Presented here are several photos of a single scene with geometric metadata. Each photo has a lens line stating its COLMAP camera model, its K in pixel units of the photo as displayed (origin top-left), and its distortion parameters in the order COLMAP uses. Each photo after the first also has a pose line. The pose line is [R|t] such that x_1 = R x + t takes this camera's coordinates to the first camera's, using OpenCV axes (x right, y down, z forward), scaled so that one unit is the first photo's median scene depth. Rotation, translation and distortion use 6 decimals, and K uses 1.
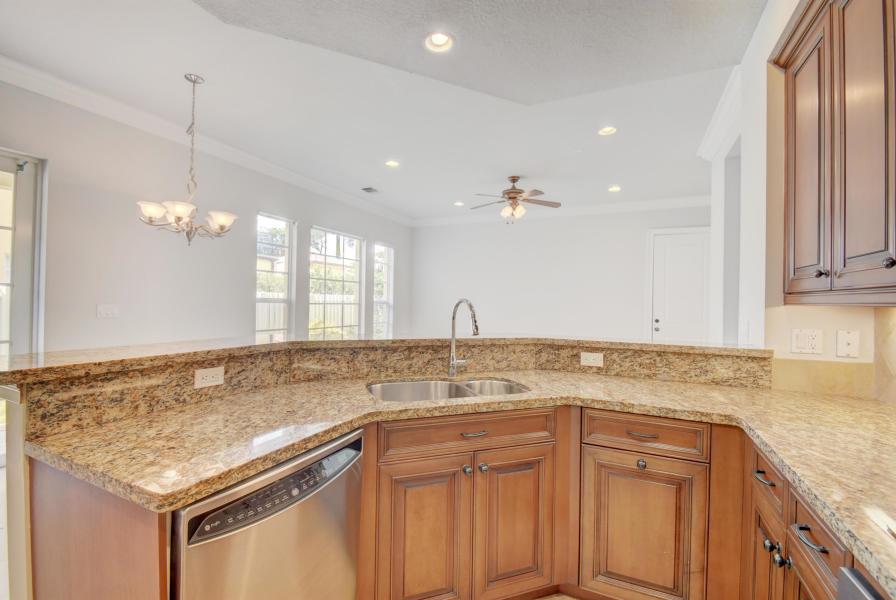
lens RADIAL K [[394.4, 0, 444.8], [0, 394.4, 301.5], [0, 0, 1]] dist [-0.000314, -0.000015]
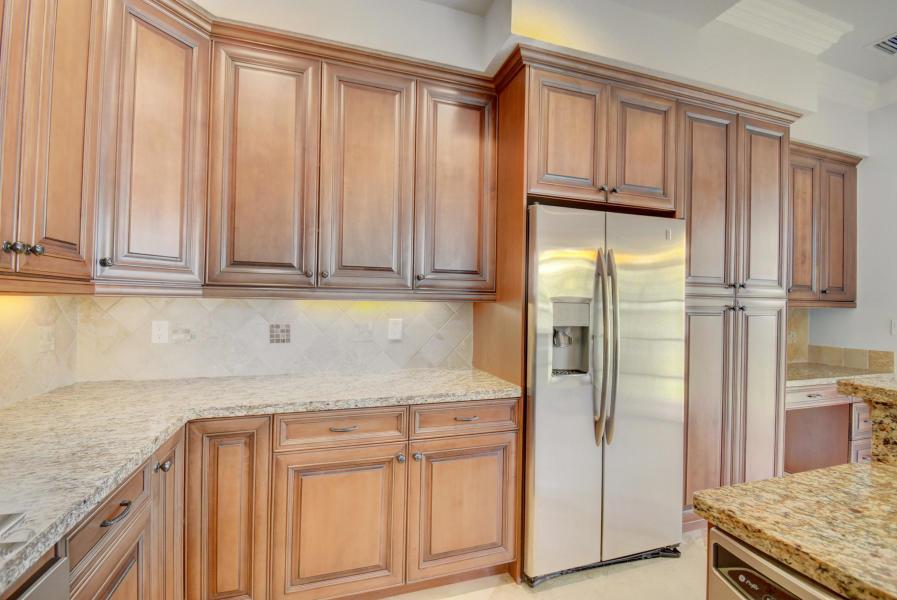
lens RADIAL K [[394.8, 0, 445.5], [0, 394.8, 300.4], [0, 0, 1]] dist [-0.000314, -0.000015]
pose [[-0.717912, -0.033152, -0.695344, 0.403973], [-0.022876, 0.999449, -0.024033, 0.006986], [0.695758, -0.001347, -0.718275, 0.996938]]
